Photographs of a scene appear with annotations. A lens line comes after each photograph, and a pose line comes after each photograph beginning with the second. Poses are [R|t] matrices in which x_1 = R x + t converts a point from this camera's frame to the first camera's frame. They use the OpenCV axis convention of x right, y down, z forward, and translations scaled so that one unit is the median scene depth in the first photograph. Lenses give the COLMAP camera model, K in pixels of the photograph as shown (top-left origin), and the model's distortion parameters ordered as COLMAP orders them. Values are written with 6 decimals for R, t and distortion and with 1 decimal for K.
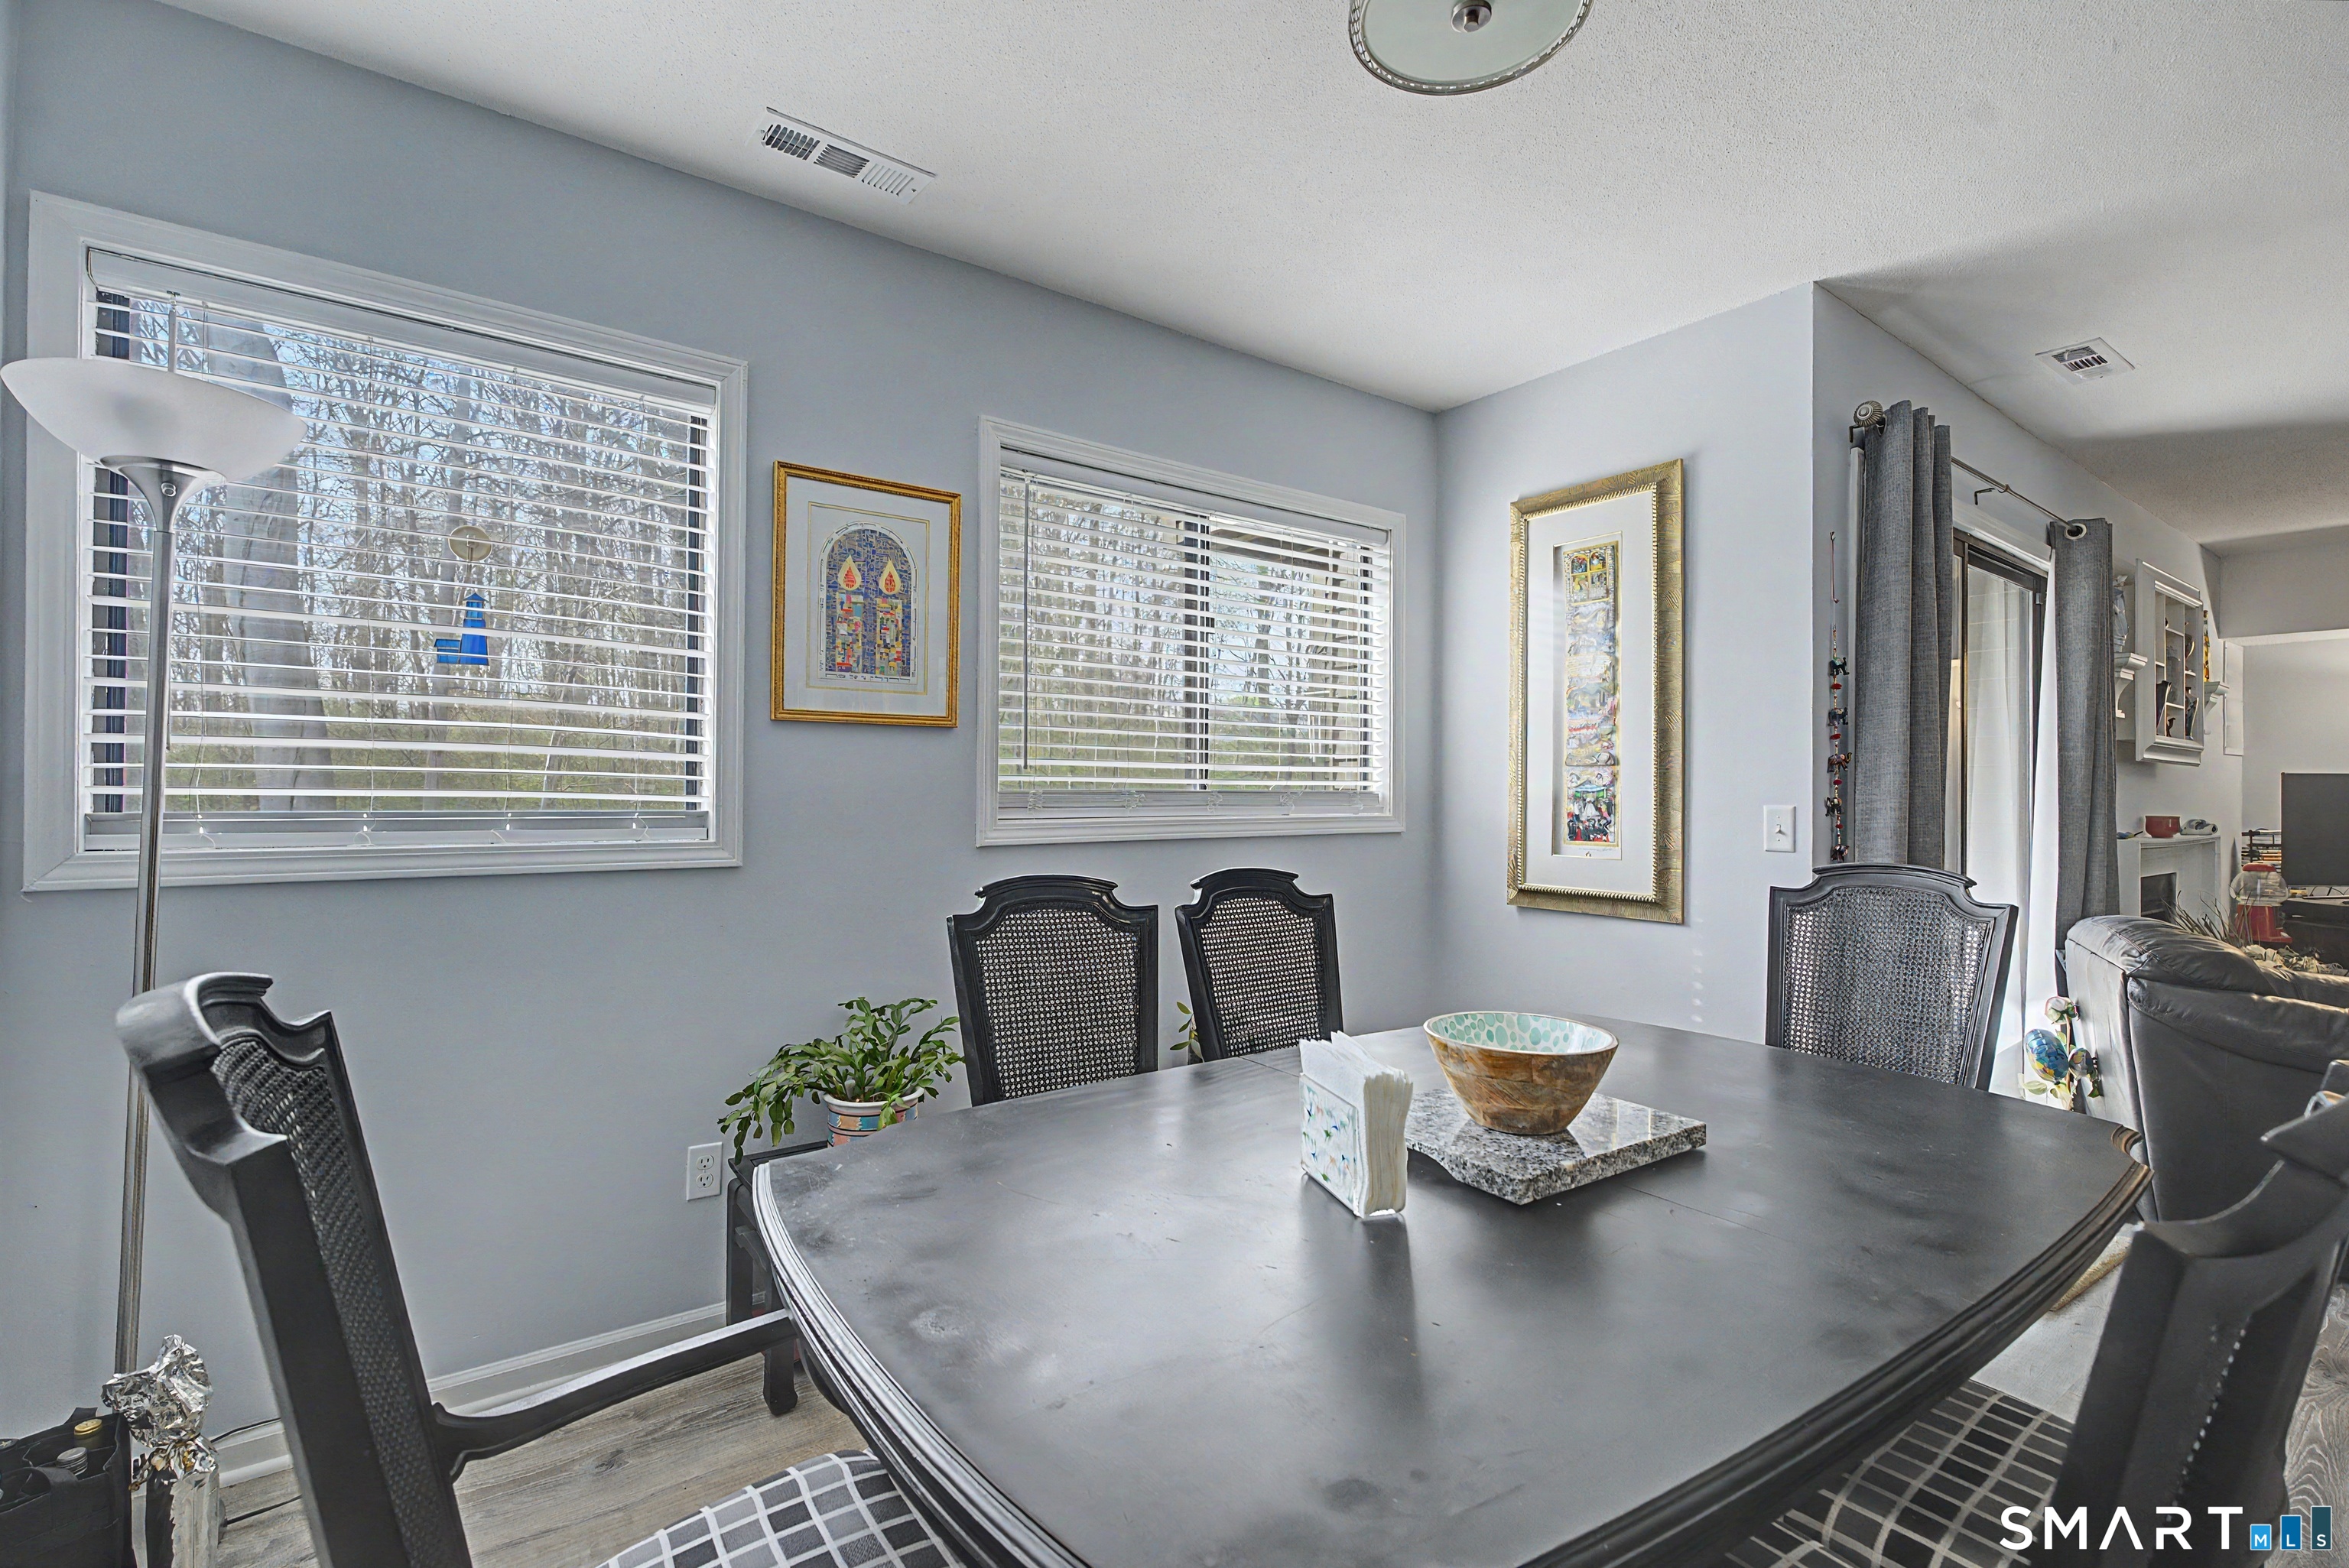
lens RADIAL K [[1064.3, 0, 1174.6], [0, 1064.3, 793.1], [0, 0, 1]] dist [-0.004508, -0.001037]
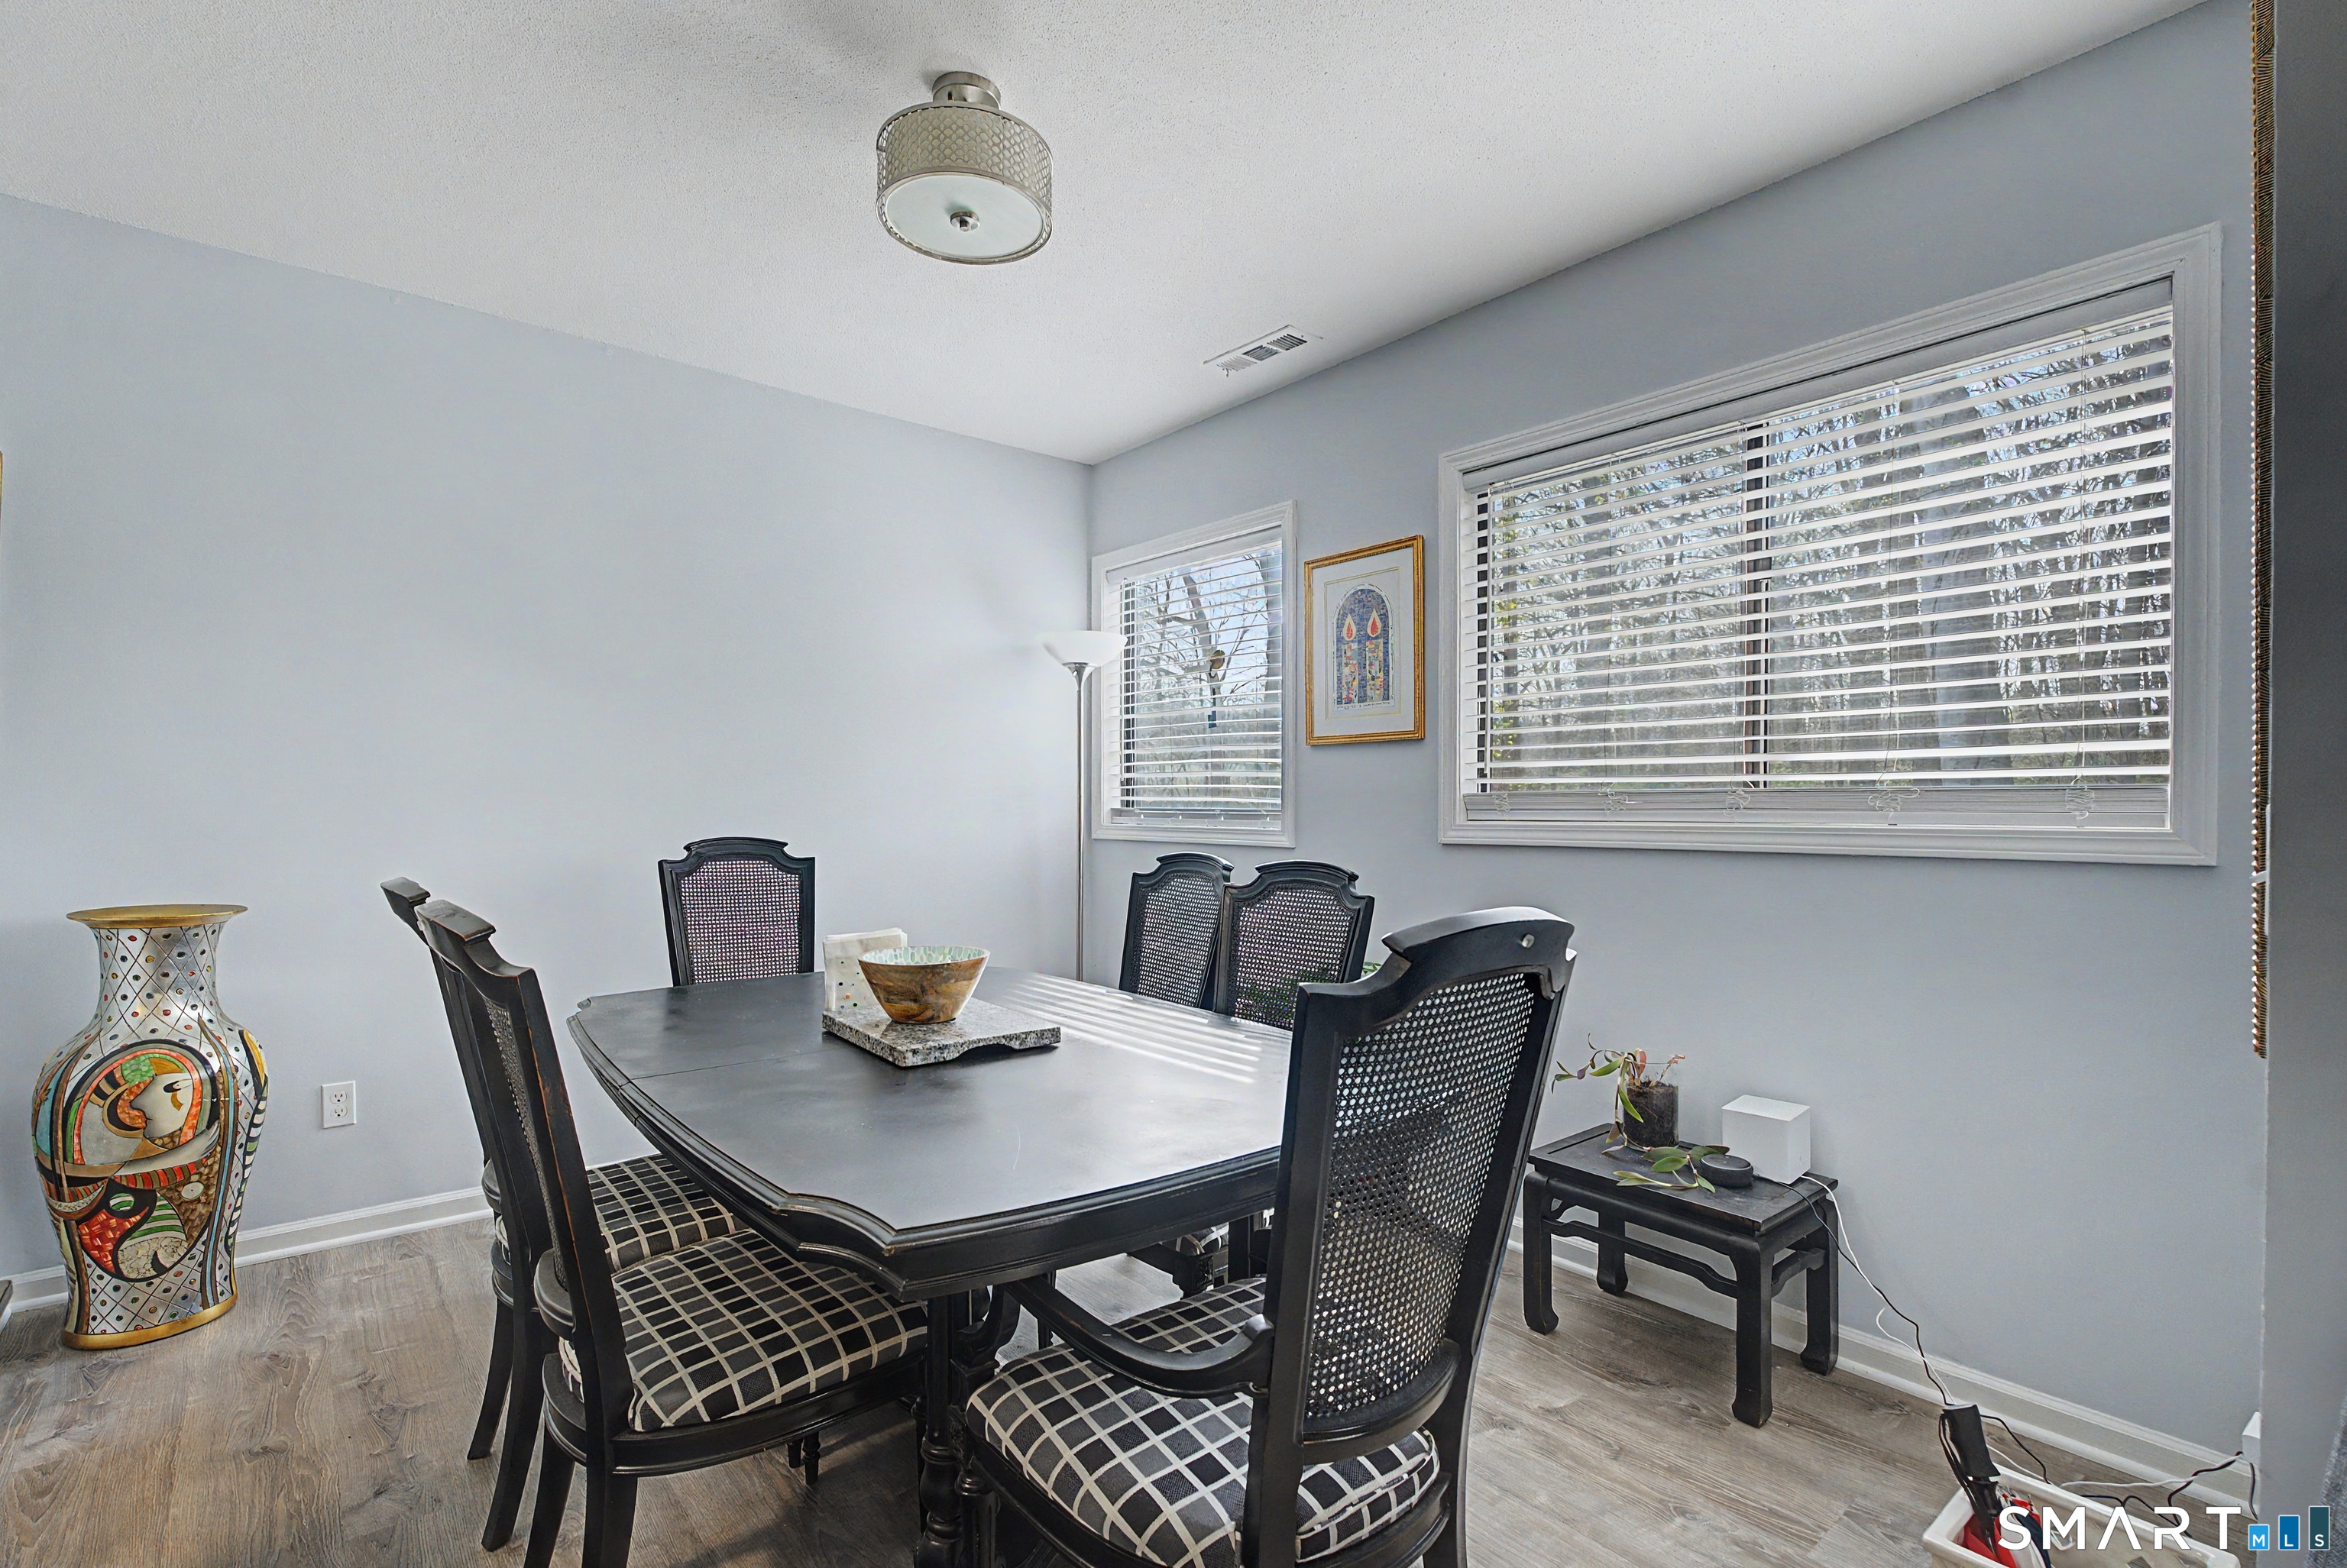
lens RADIAL K [[1063.4, 0, 1171.3], [0, 1063.4, 800.2], [0, 0, 1]] dist [-0.004508, -0.001037]
pose [[0.060308, -0.003264, -0.998174, 0.945671], [0.004389, 0.999986, -0.003004, 0.006871], [0.998170, -0.004200, 0.060322, 0.681240]]
